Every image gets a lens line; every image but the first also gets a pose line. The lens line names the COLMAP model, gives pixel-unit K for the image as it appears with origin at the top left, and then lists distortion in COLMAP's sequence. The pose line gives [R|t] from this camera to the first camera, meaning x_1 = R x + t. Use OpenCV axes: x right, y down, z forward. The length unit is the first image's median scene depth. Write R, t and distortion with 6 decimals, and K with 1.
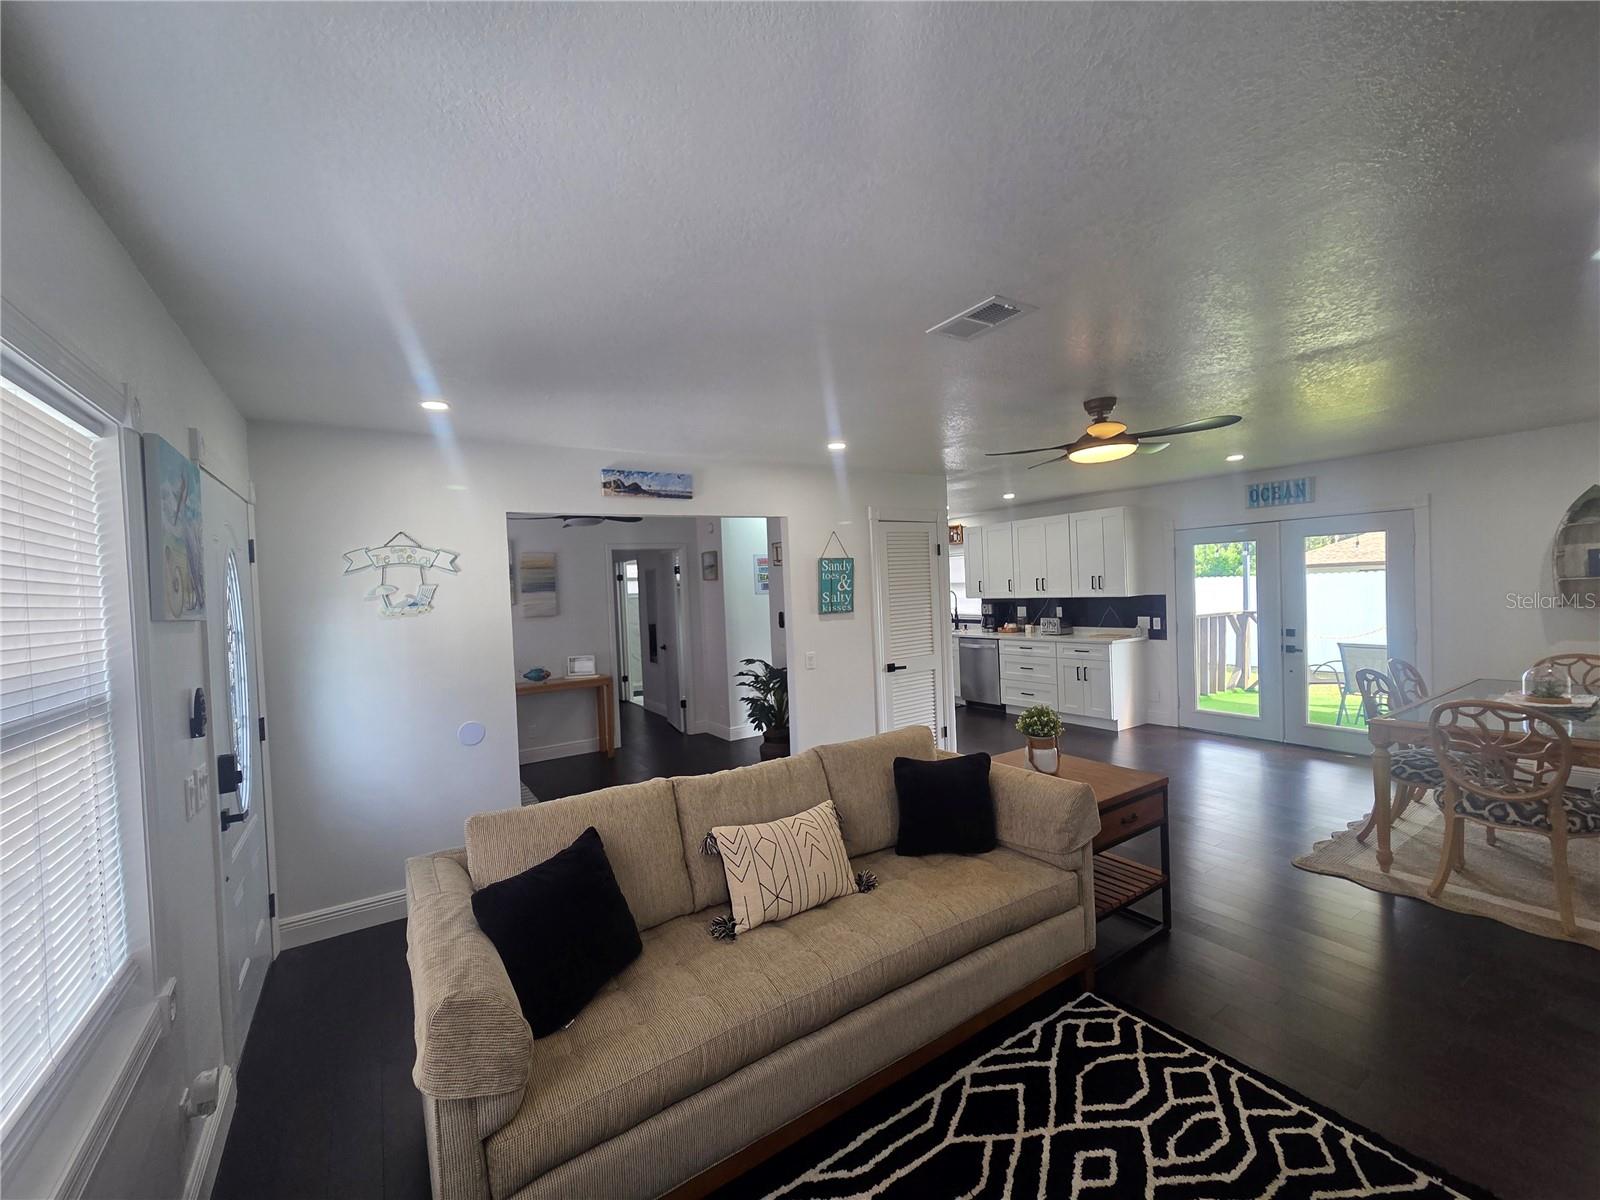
lens RADIAL K [[655.8, 0, 801.5], [0, 655.8, 602.3], [0, 0, 1]] dist [0.006263, -0.001771]
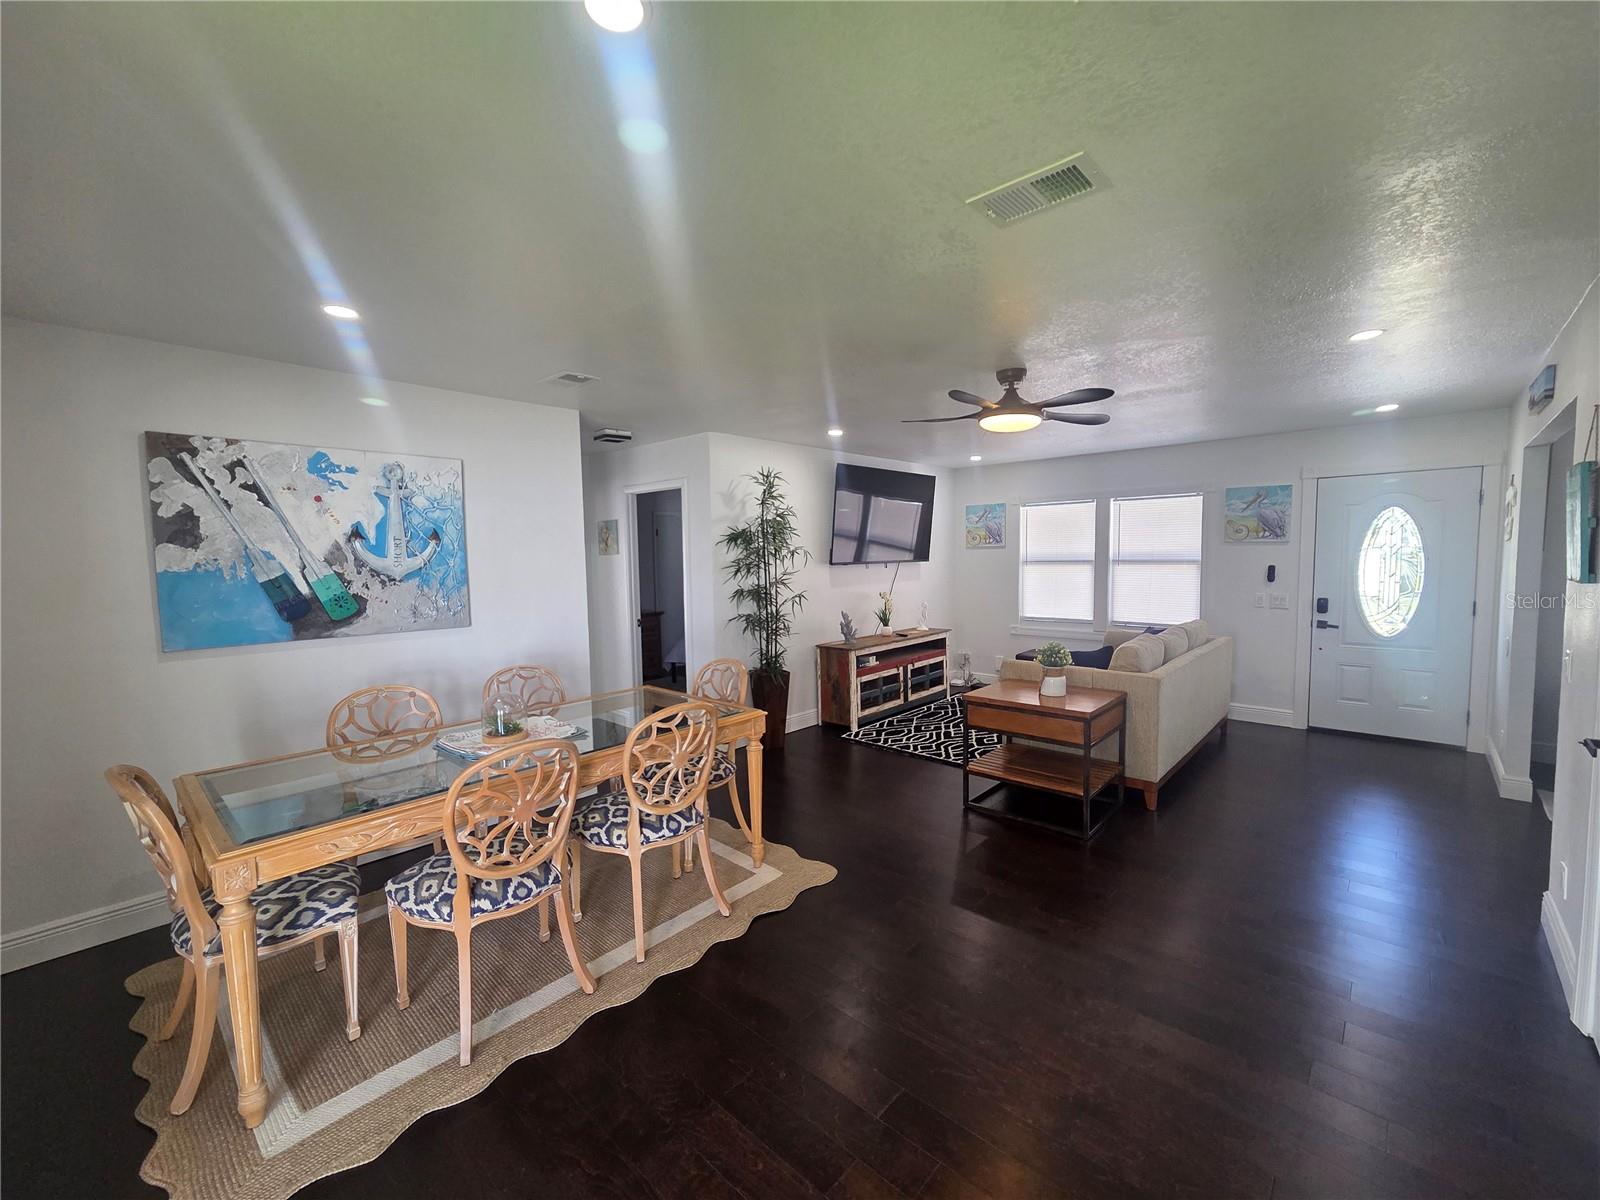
lens RADIAL K [[655.8, 0, 800.8], [0, 655.8, 602.3], [0, 0, 1]] dist [0.006263, -0.001771]
pose [[-0.968221, 0.077640, -0.237738, 0.678724], [0.053885, 0.993028, 0.104844, -0.046270], [0.244221, 0.088702, -0.965654, 1.261311]]
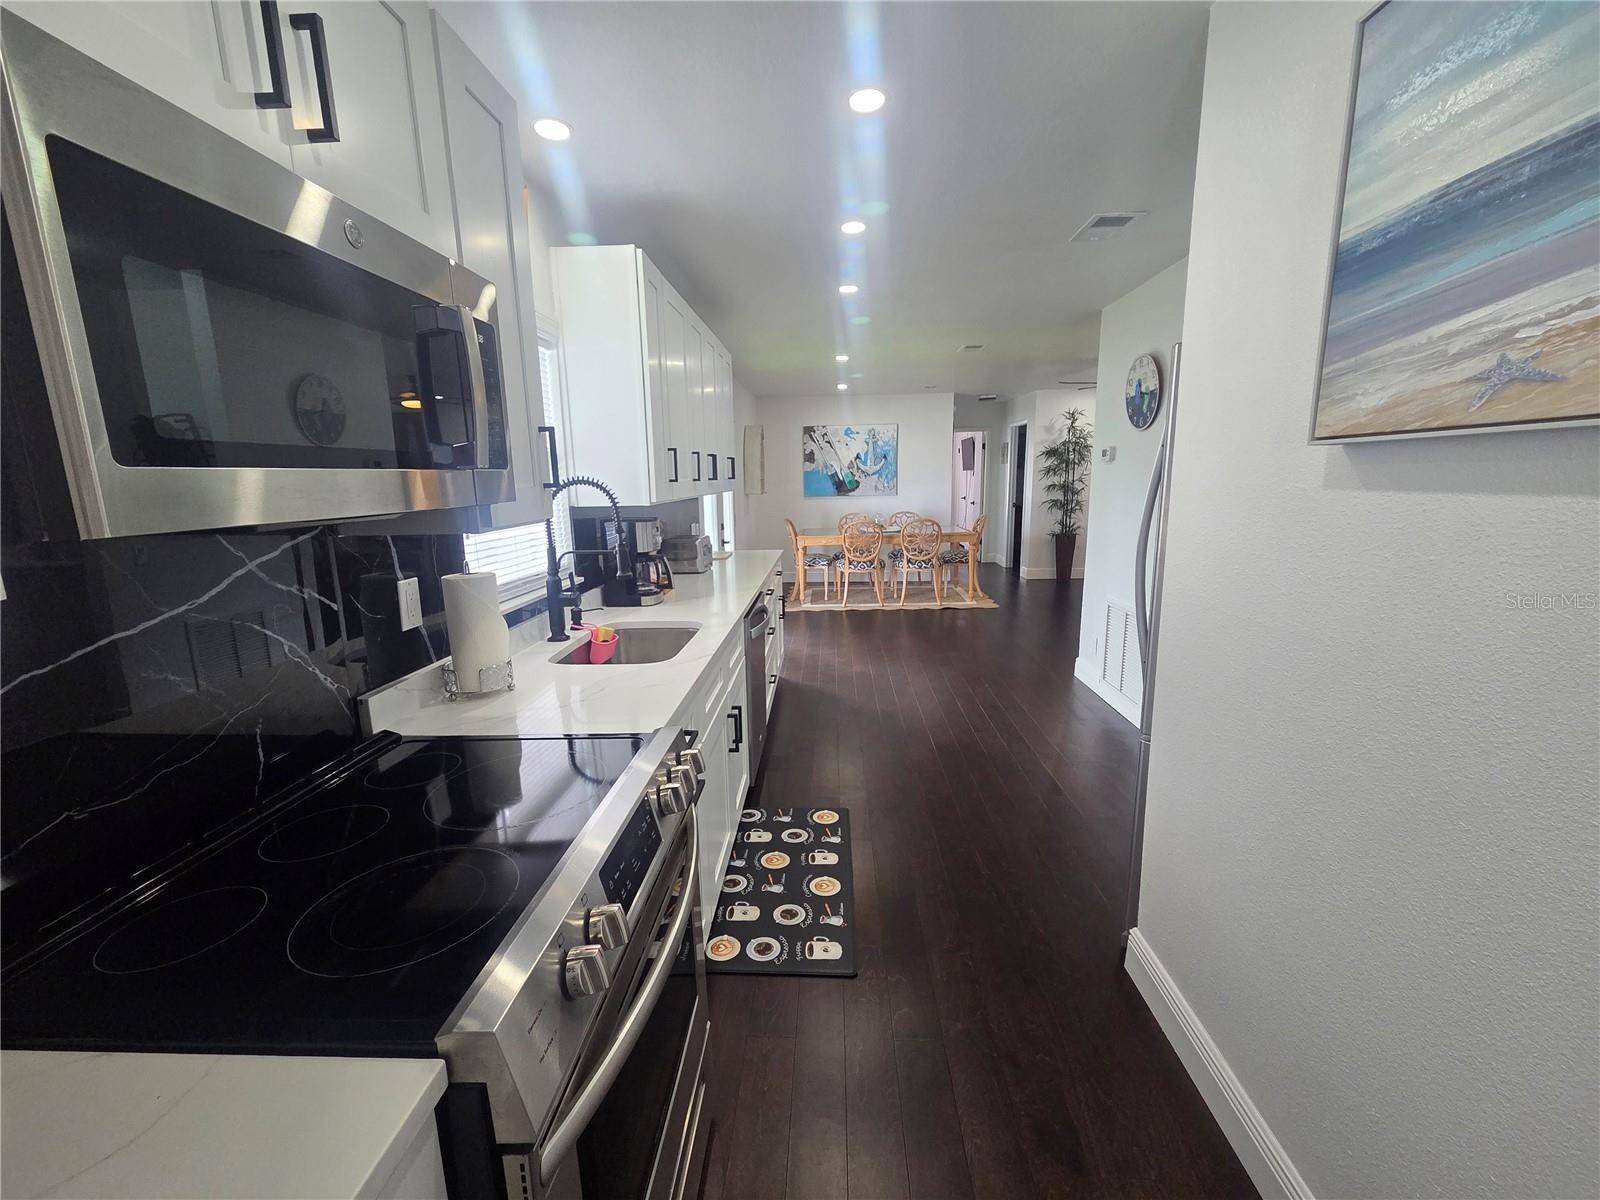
lens RADIAL K [[655.8, 0, 796.7], [0, 655.8, 603.1], [0, 0, 1]] dist [0.006263, -0.001771]
pose [[-0.804444, -0.054820, 0.591494, 0.035386], [0.068117, 0.980651, 0.183529, -0.020041], [-0.590110, 0.187929, -0.785145, 2.040090]]
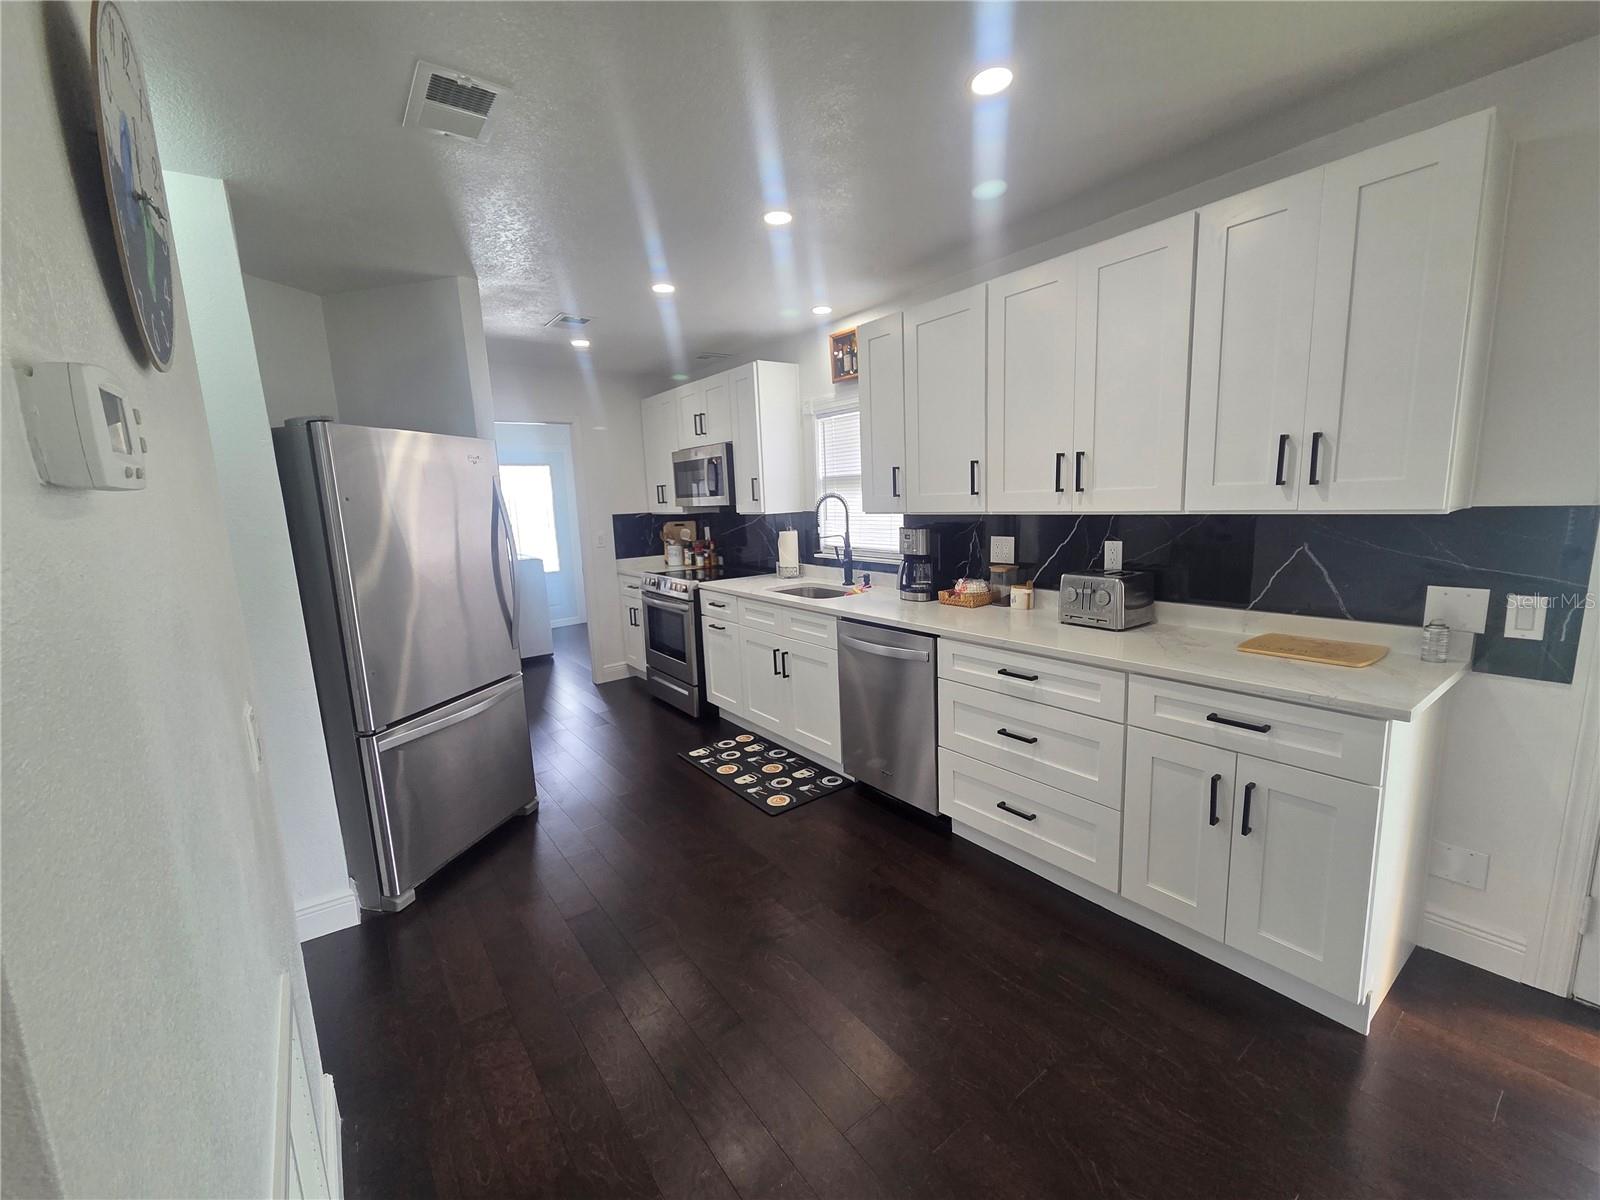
lens RADIAL K [[655.8, 0, 800.3], [0, 655.8, 600.1], [0, 0, 1]] dist [0.006263, -0.001771]
pose [[0.998064, -0.007492, 0.061743, 0.319082], [-0.001021, 0.990612, 0.136702, -0.013638], [-0.062188, -0.136500, 0.988686, 1.025031]]
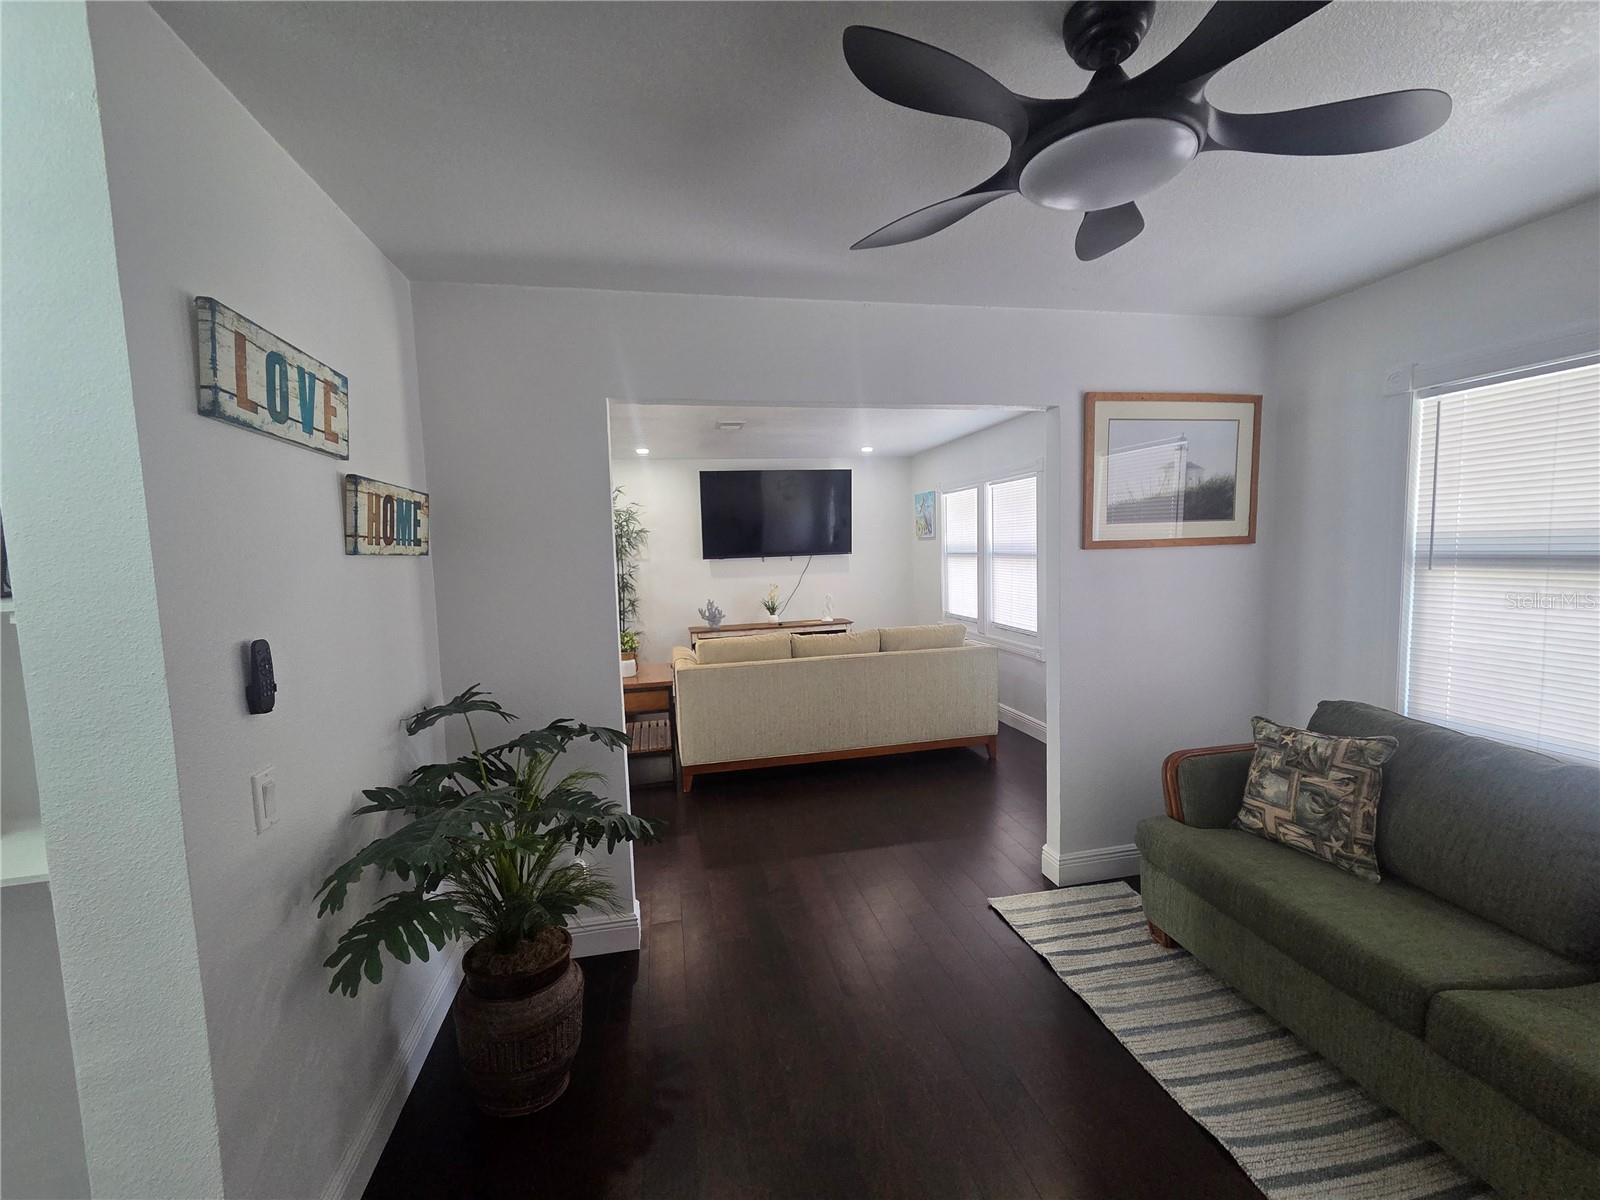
lens RADIAL K [[655.8, 0, 798.4], [0, 655.8, 603.1], [0, 0, 1]] dist [0.006263, -0.001771]
pose [[-0.927398, 0.041369, 0.371782, -0.328577], [0.079941, 0.992824, 0.088936, -0.001649], [-0.365435, 0.112199, -0.924050, 1.332138]]
